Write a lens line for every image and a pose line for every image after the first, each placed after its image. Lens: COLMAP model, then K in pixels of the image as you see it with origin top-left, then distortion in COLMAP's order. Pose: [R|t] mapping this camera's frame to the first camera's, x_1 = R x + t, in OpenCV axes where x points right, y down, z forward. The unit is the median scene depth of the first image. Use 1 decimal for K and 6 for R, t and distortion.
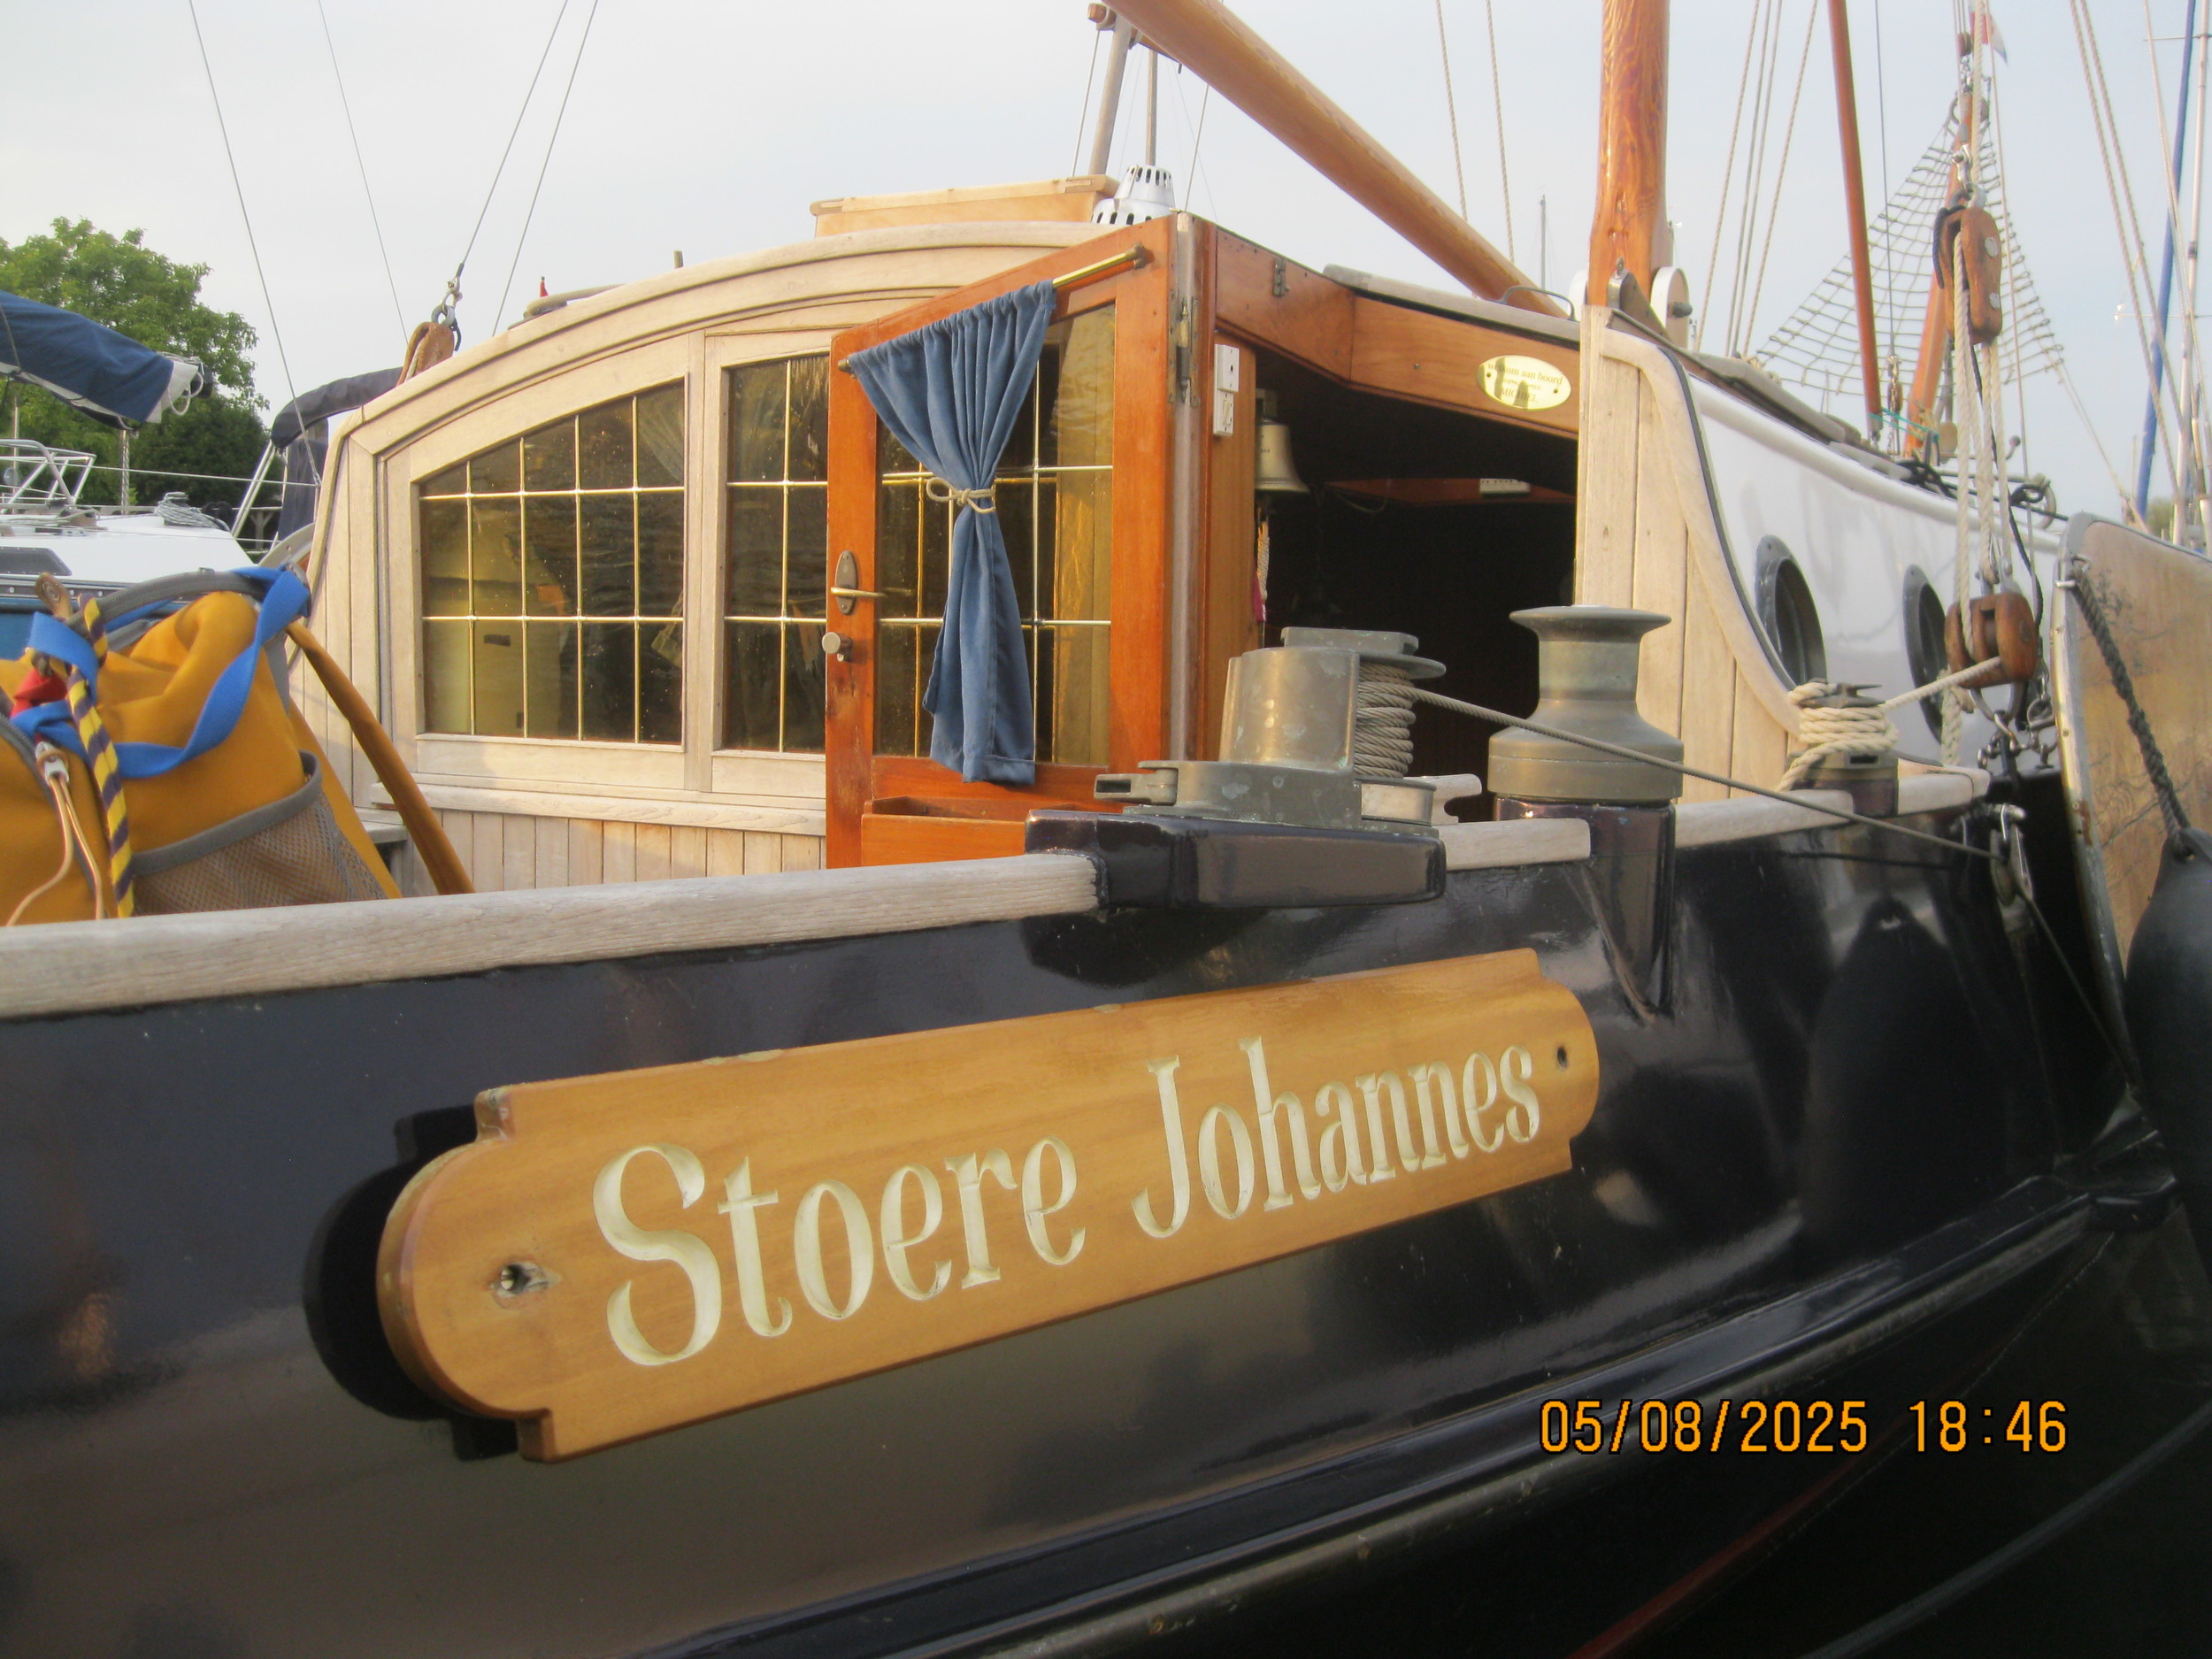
lens RADIAL K [[2170.1, 0, 1025.8], [0, 2170.1, 794.8], [0, 0, 1]] dist [-0.101963, -0.001593]
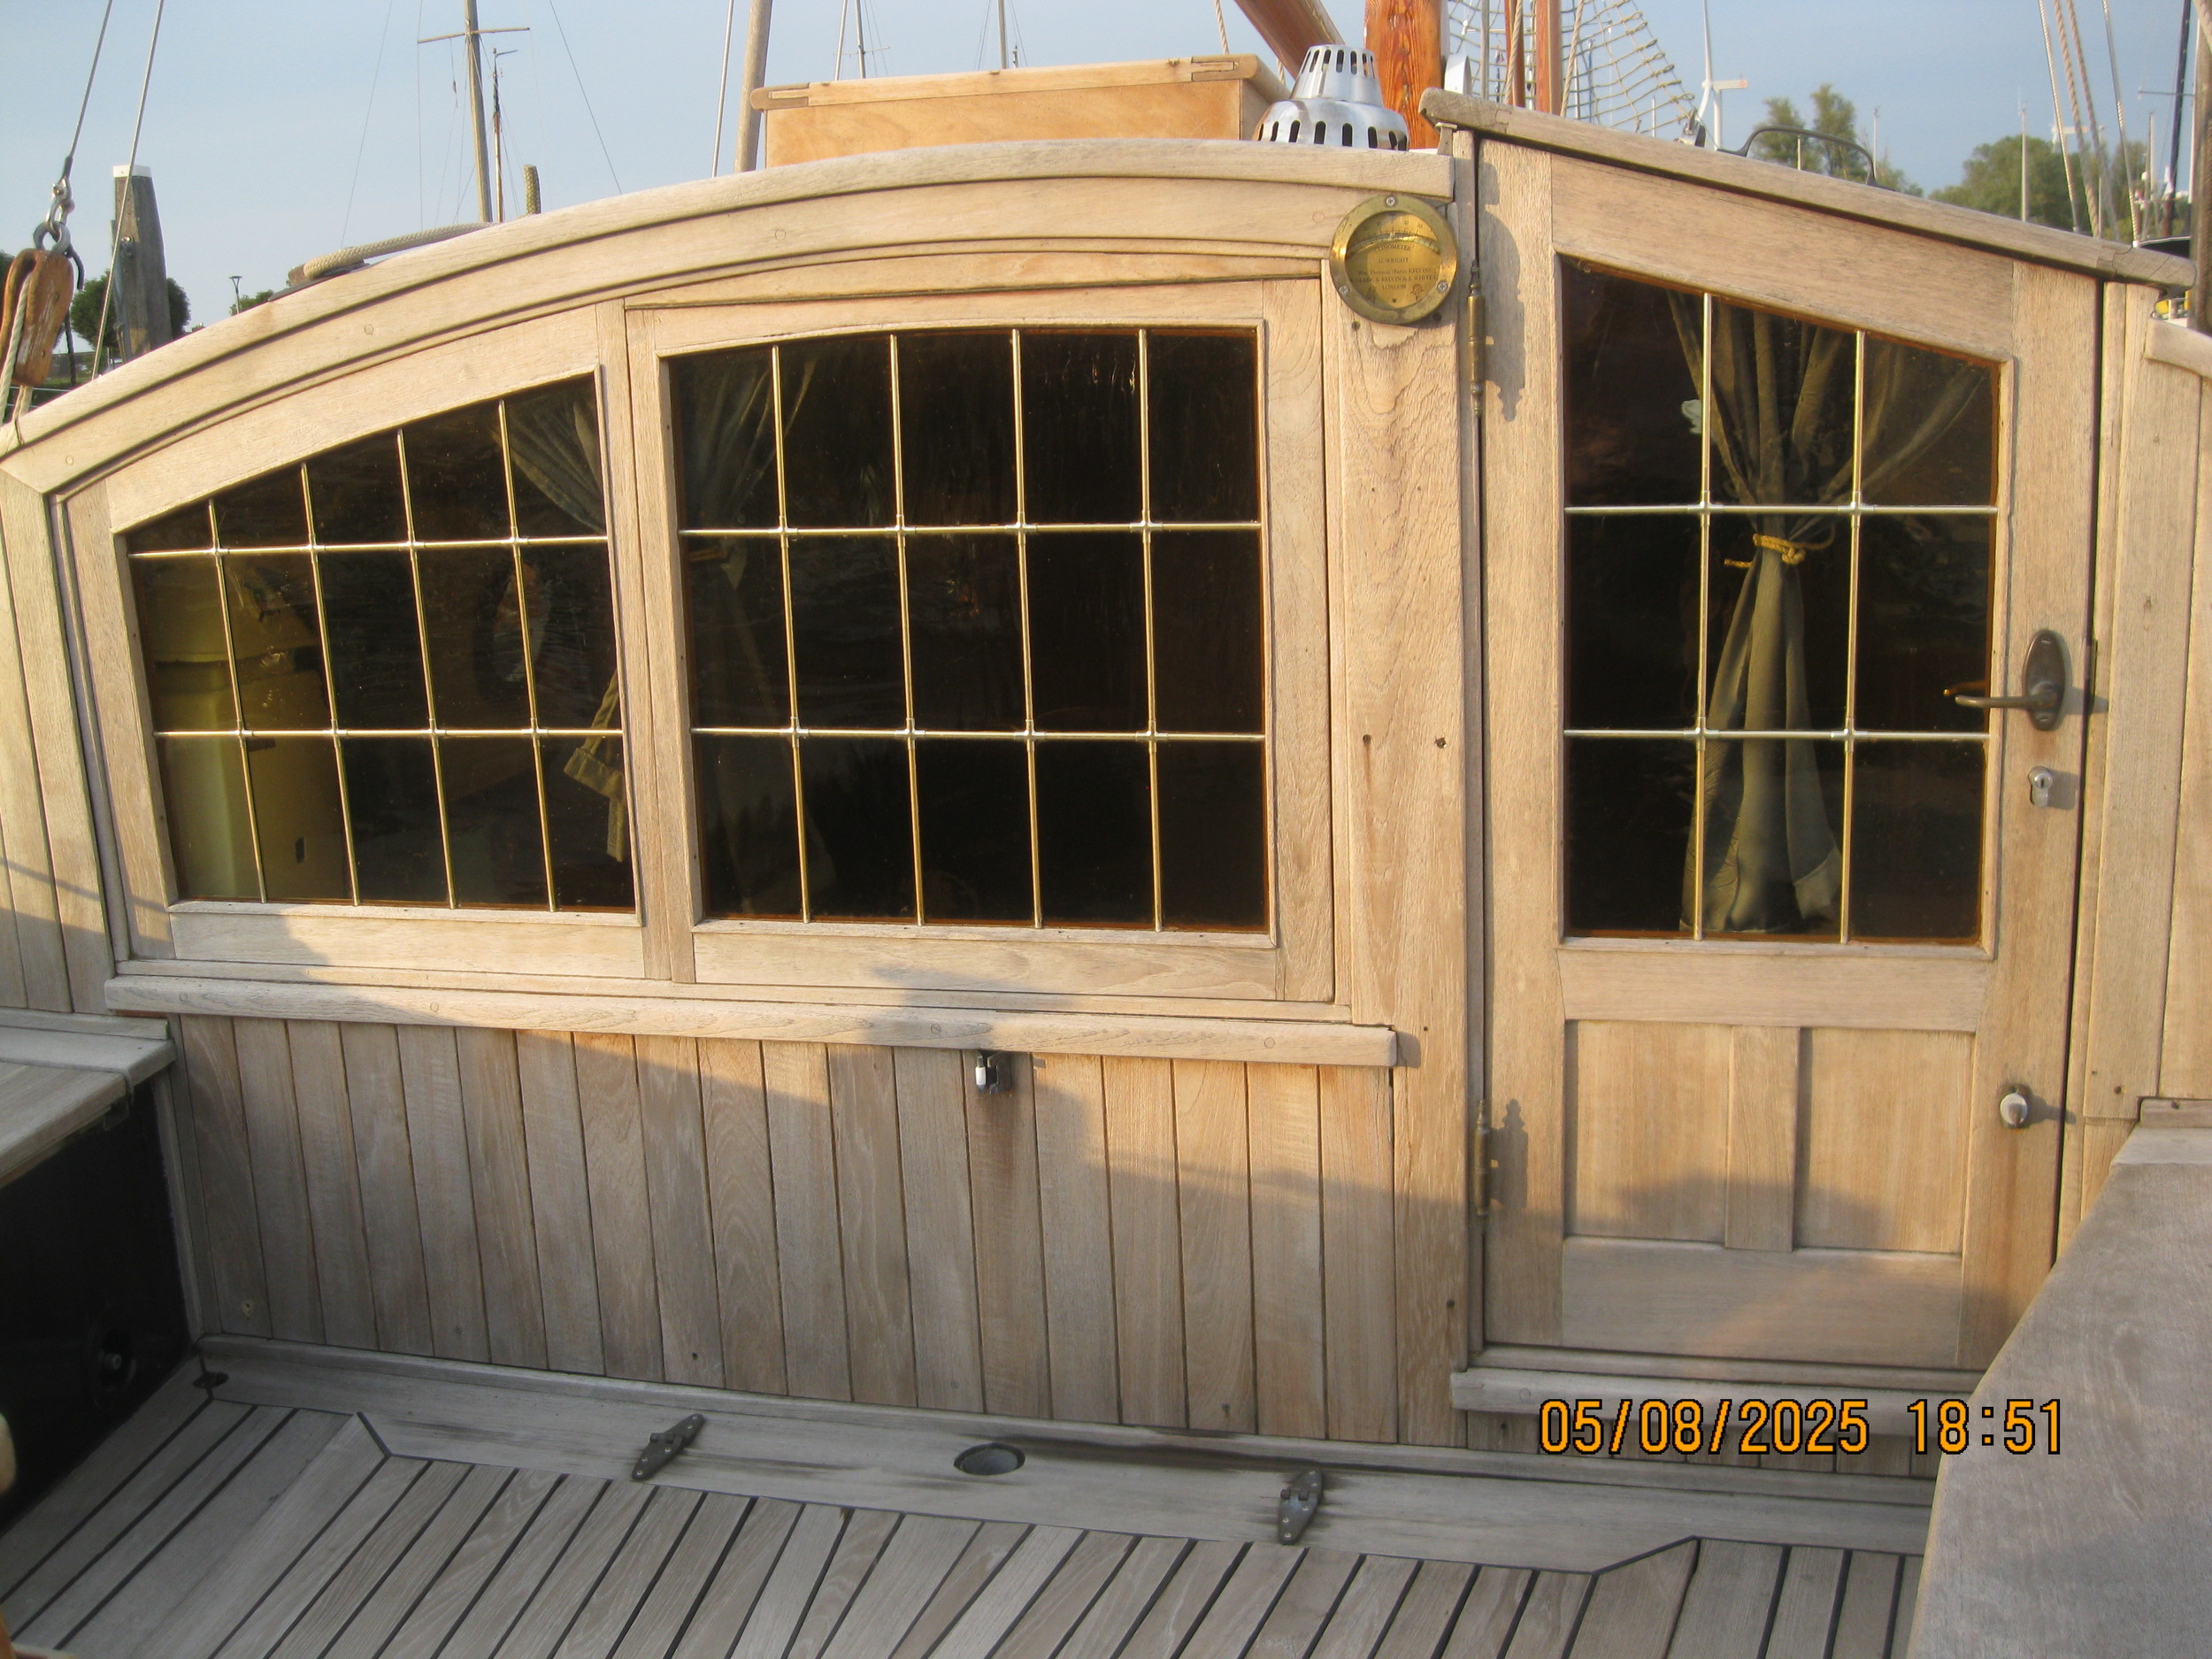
lens RADIAL K [[2170.1, 0, 1025.8], [0, 2170.1, 794.8], [0, 0, 1]] dist [-0.101963, -0.001593]
pose [[0.958909, -0.118255, 0.257892, -0.209959], [0.085227, 0.987074, 0.135721, -0.140712], [-0.270608, -0.108165, 0.956594, 0.317501]]
